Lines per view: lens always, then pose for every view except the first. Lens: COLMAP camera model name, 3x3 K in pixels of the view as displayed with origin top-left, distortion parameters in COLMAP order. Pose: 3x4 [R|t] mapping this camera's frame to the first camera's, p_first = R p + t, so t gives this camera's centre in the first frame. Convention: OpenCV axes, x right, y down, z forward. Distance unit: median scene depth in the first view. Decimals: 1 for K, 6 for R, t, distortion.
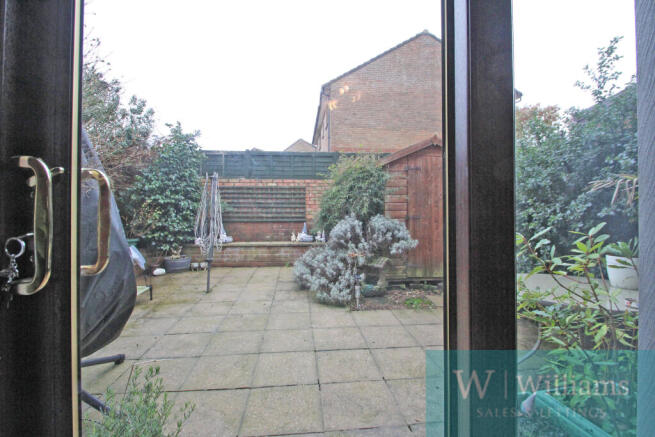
lens RADIAL K [[297.4, 0, 327.6], [0, 297.4, 213.1], [0, 0, 1]] dist [0.000312, 0.000052]
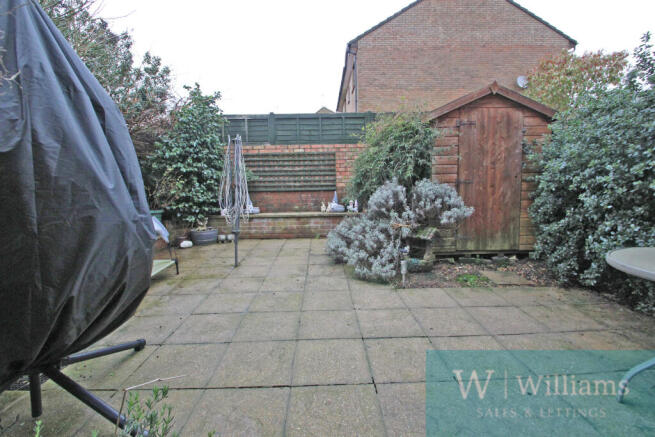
lens RADIAL K [[297.4, 0, 327.6], [0, 297.4, 213.1], [0, 0, 1]] dist [0.000312, 0.000052]
pose [[0.996757, -0.009689, -0.079889, -0.039386], [0.017213, 0.995419, 0.094041, 0.017441], [0.078612, -0.095112, 0.992358, 0.108531]]
